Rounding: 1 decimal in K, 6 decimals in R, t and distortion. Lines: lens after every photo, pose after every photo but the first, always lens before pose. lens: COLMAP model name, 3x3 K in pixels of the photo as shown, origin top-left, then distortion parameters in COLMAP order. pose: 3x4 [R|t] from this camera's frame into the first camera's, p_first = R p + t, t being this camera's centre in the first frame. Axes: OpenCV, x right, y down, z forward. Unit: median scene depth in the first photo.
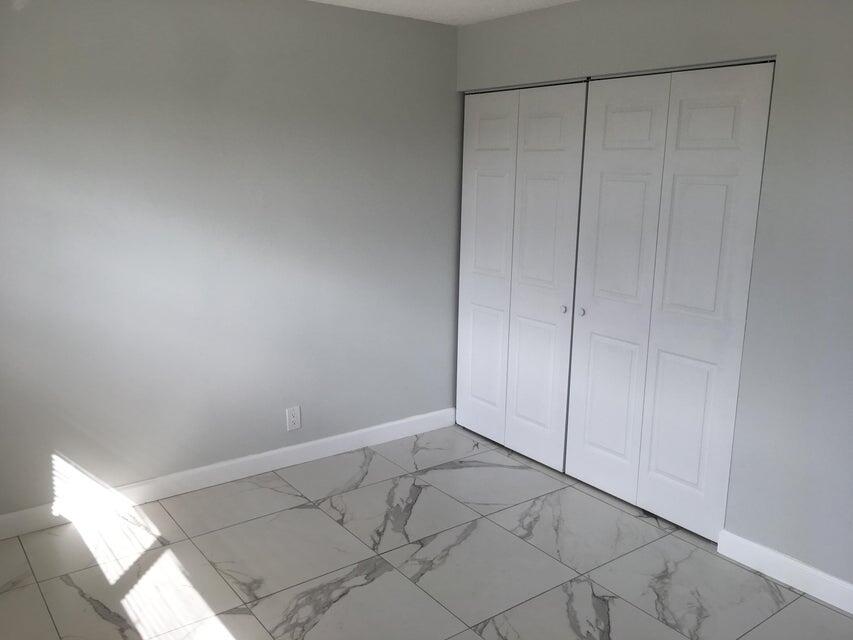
lens RADIAL K [[720.6, 0, 435.4], [0, 720.6, 326.9], [0, 0, 1]] dist [0.032625, -0.031340]
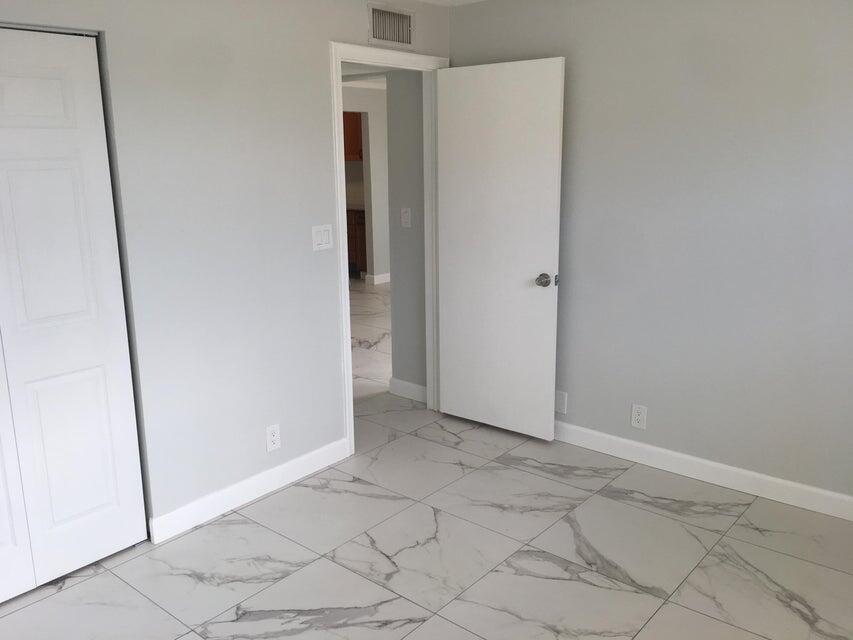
lens RADIAL K [[720.6, 0, 433.8], [0, 720.6, 312.2], [0, 0, 1]] dist [0.032625, -0.031340]
pose [[-0.229534, -0.221484, 0.947765, -0.636472], [0.216611, 0.937718, 0.271596, -0.190371], [-0.948891, 0.267637, -0.167263, 0.843236]]
